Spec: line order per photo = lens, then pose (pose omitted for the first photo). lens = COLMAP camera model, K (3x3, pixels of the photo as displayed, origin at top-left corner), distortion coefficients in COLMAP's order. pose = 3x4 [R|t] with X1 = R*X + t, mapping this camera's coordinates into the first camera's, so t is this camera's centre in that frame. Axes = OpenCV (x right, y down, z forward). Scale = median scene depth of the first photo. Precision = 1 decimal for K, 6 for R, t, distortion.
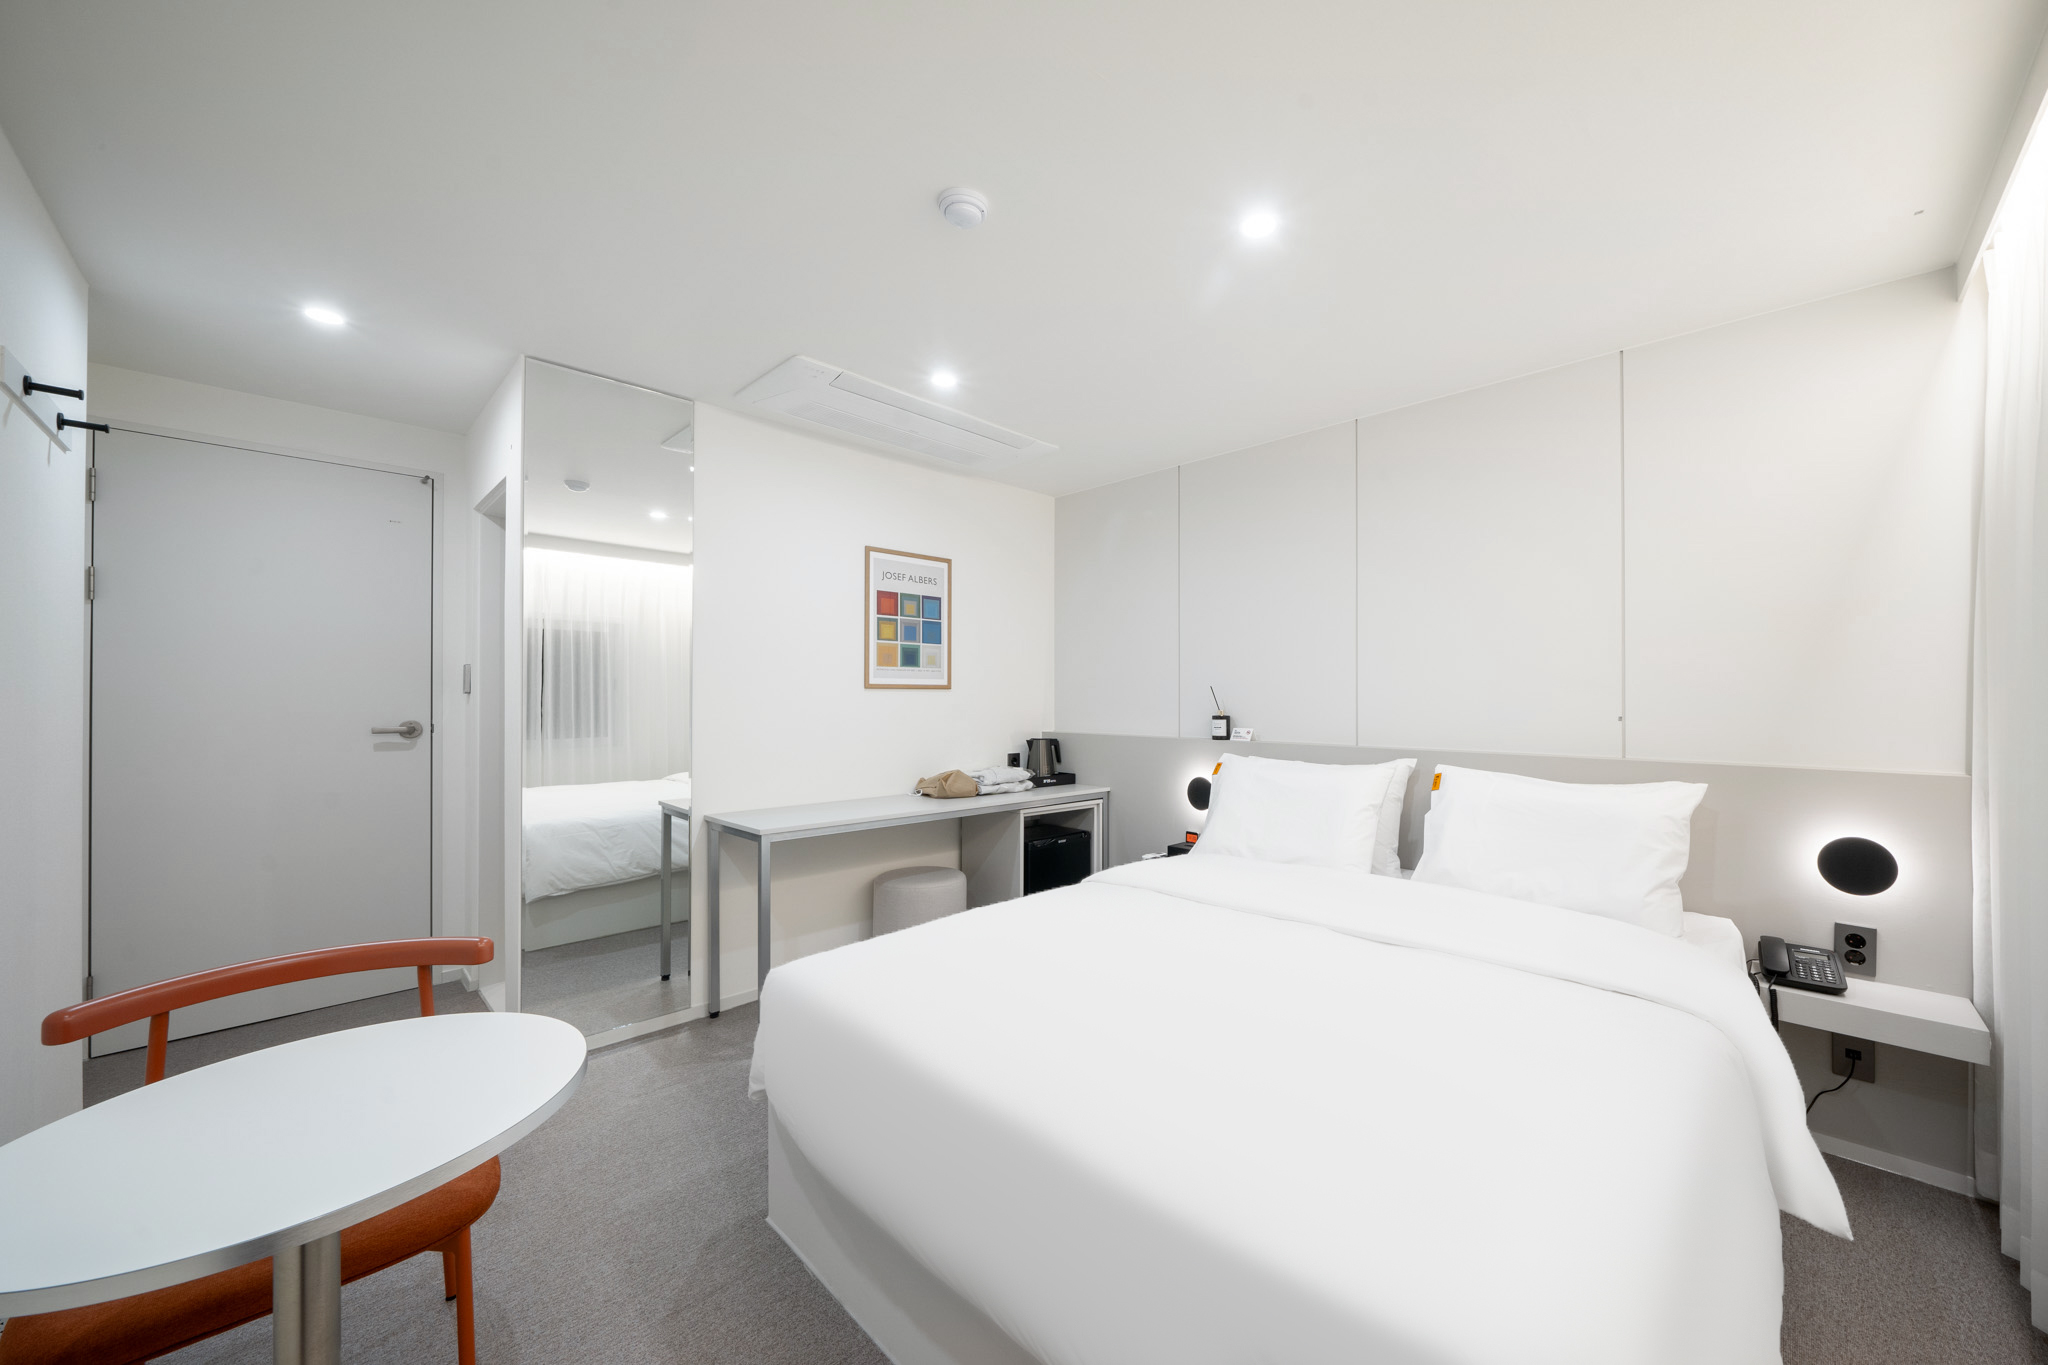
lens RADIAL K [[721.8, 0, 1046.7], [0, 721.8, 689.8], [0, 0, 1]] dist [-0.019679, -0.000051]
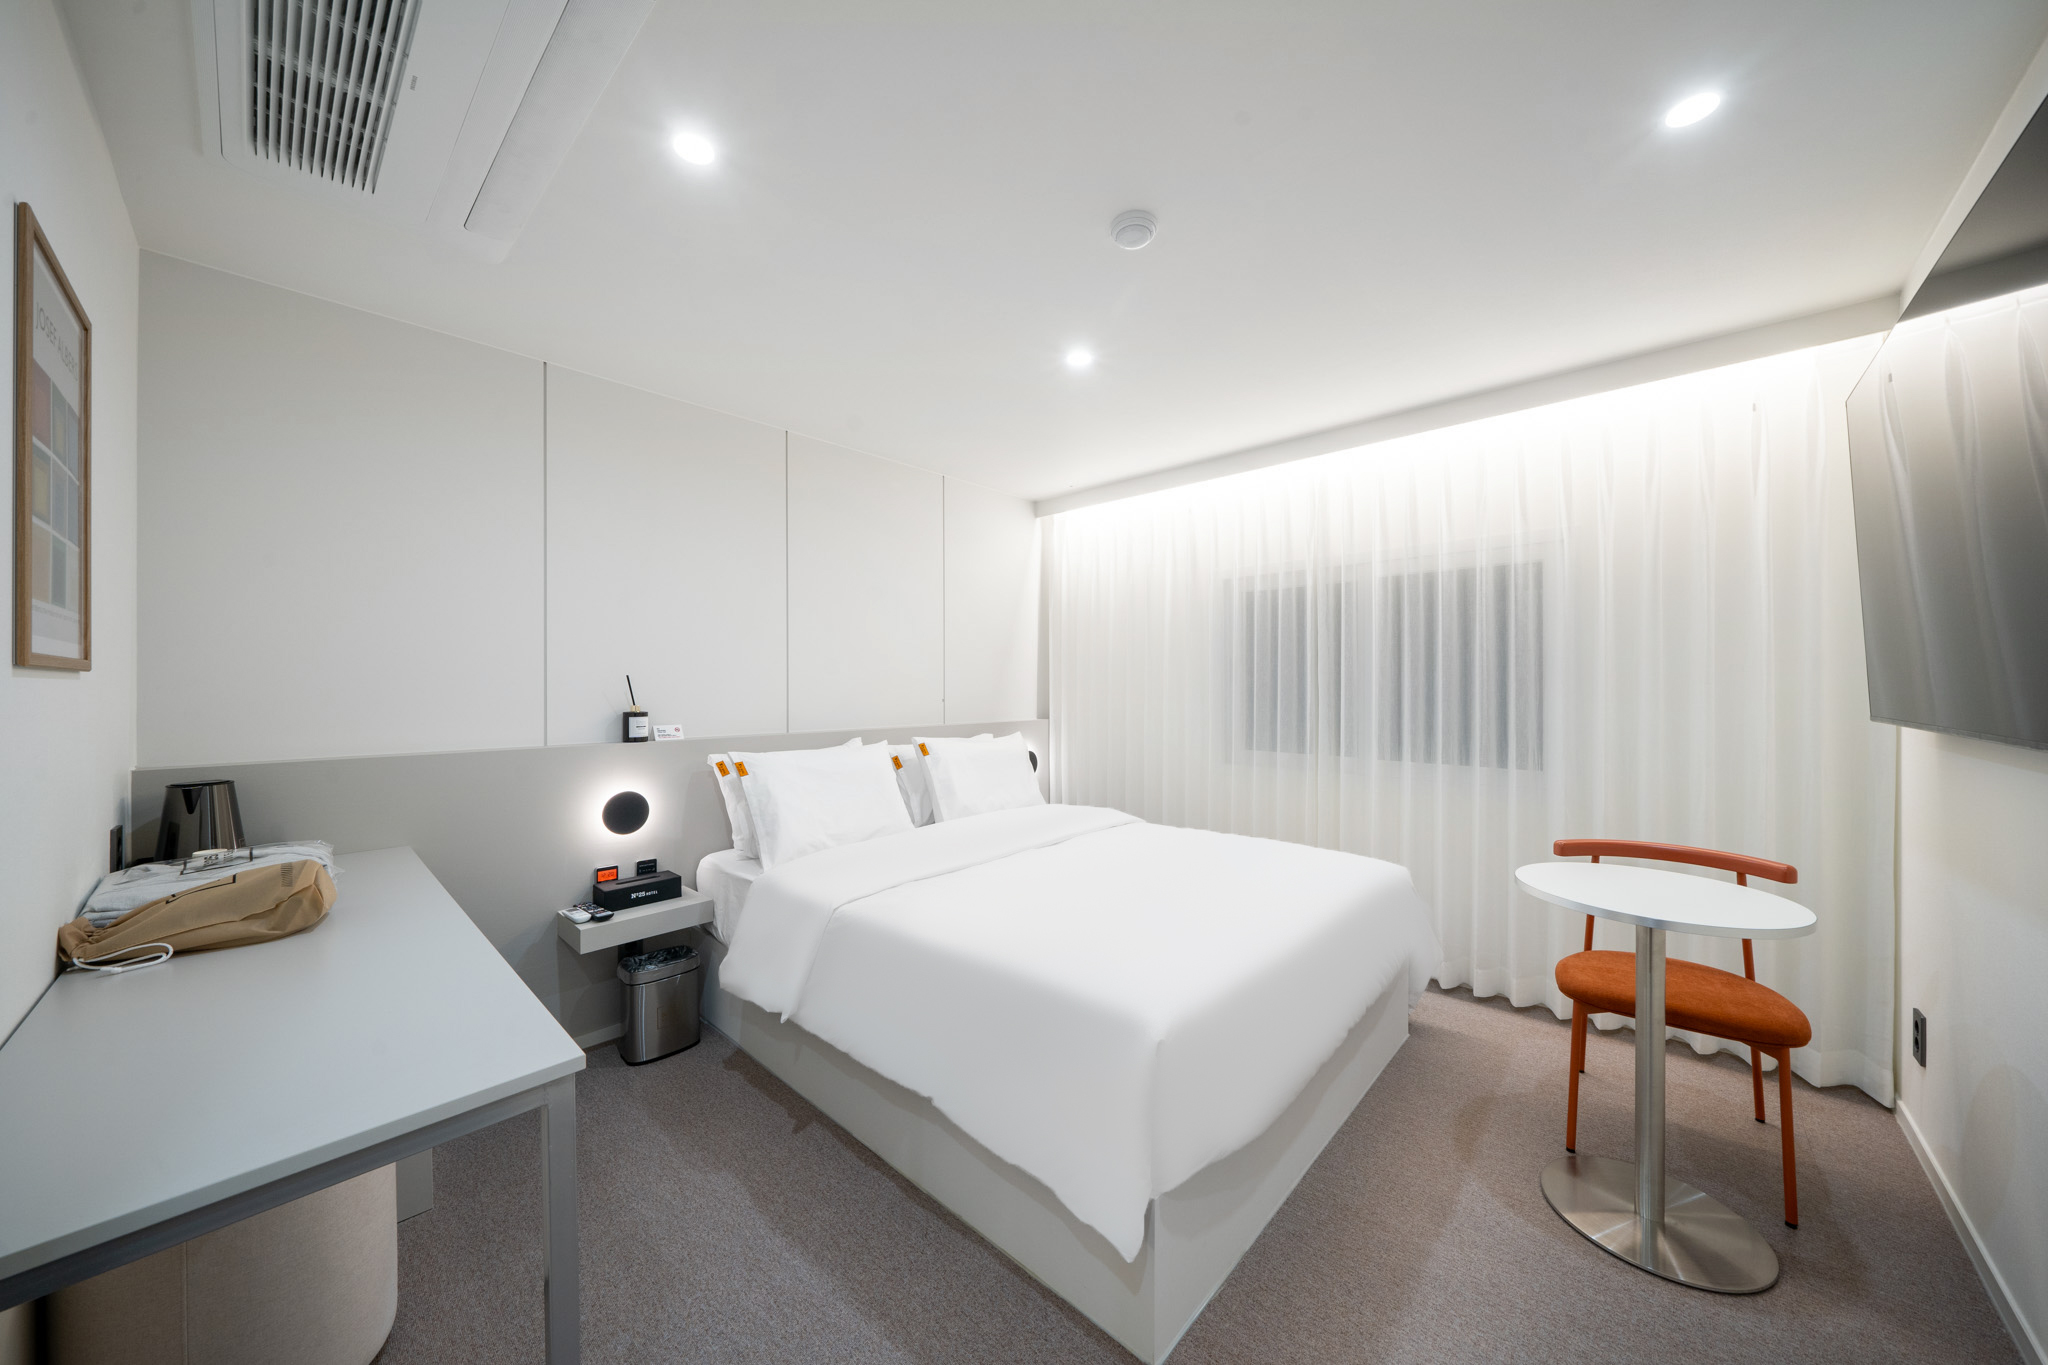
lens RADIAL K [[721.8, 0, 1046.7], [0, 721.8, 689.8], [0, 0, 1]] dist [-0.019679, -0.000051]
pose [[-0.061086, -0.005583, 0.998117, -0.741562], [-0.007051, 0.999962, 0.005162, 0.005470], [-0.998108, -0.006723, -0.061123, 0.758316]]
